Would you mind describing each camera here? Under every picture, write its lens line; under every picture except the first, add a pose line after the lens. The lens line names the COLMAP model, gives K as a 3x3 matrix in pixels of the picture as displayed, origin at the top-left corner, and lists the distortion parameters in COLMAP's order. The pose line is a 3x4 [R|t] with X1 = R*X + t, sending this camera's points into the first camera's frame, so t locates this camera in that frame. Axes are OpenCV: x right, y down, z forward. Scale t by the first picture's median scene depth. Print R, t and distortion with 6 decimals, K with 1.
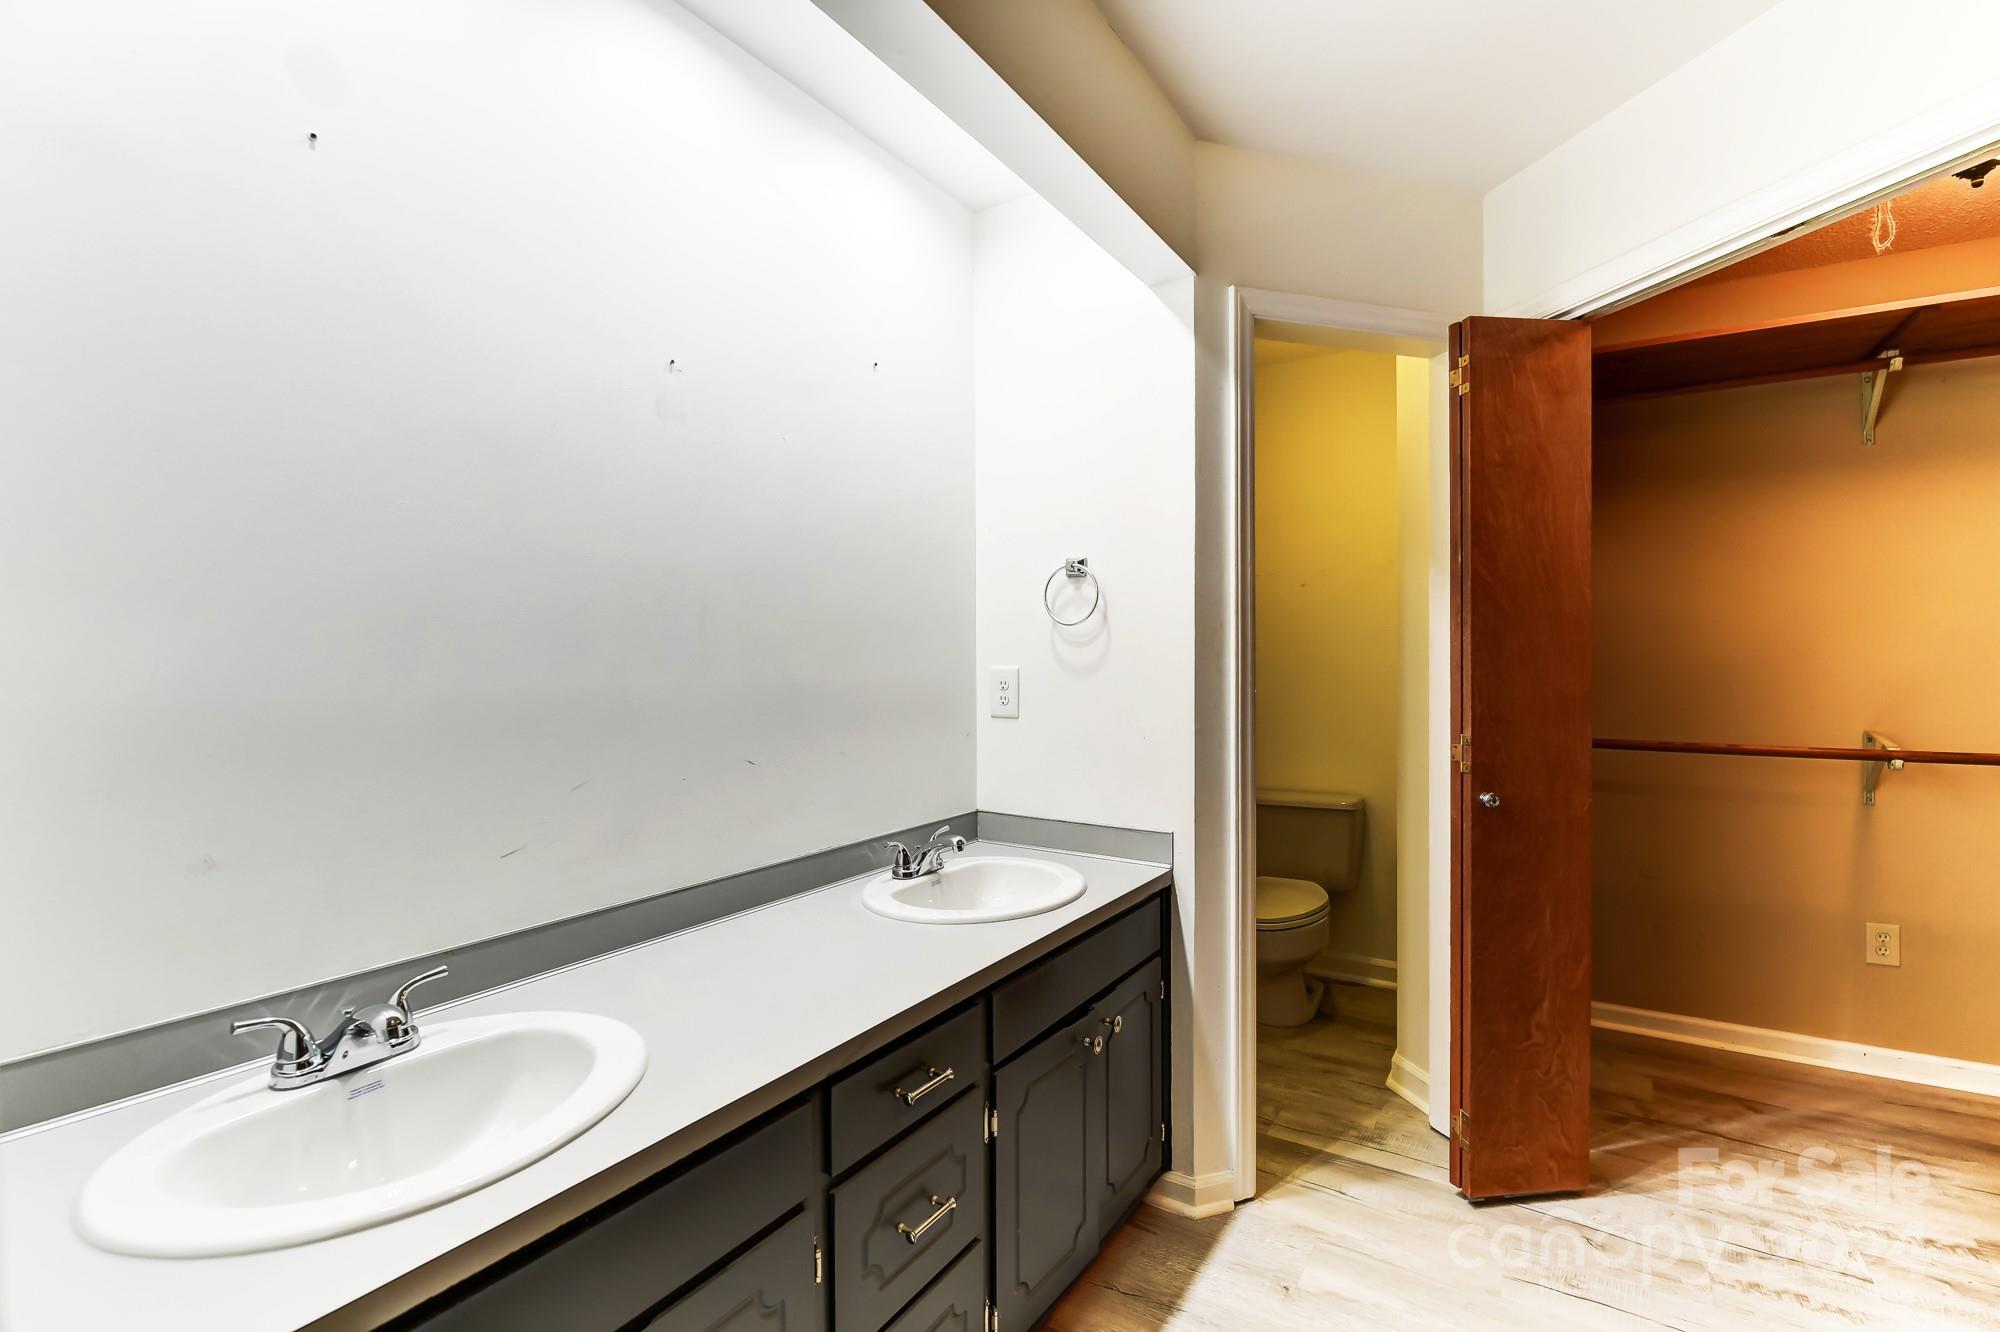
lens RADIAL K [[889.9, 0, 997.9], [0, 889.9, 663.9], [0, 0, 1]] dist [0.003607, -0.007752]
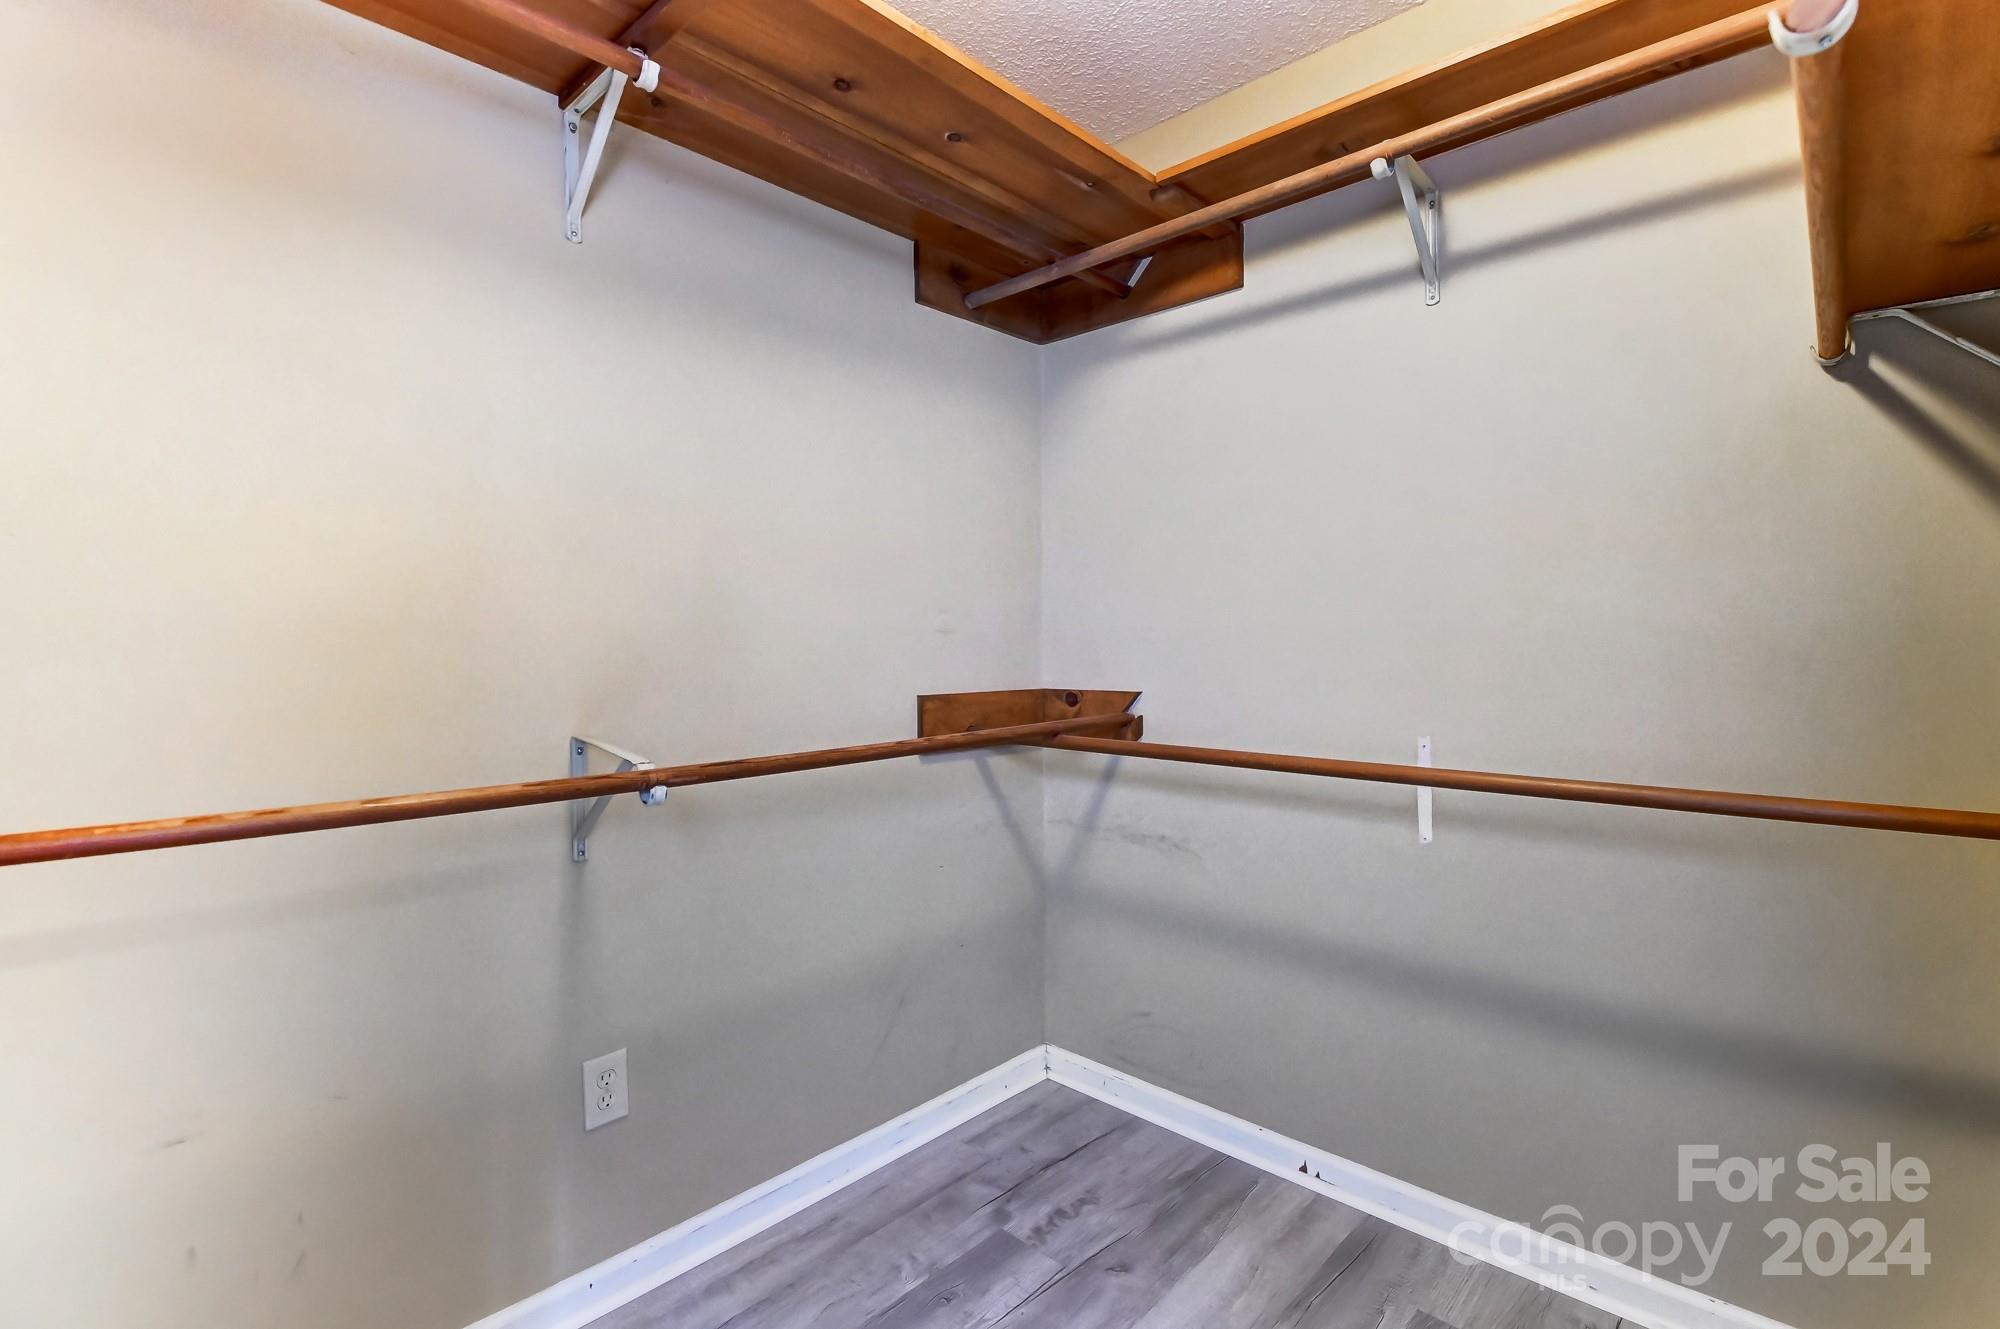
lens RADIAL K [[889.9, 0, 996.6], [0, 889.9, 663.9], [0, 0, 1]] dist [0.003607, -0.007752]
pose [[0.171326, -0.014448, 0.985108, 0.456255], [0.015131, 0.999813, 0.012032, 0.024928], [-0.985098, 0.012844, 0.171513, 0.634149]]
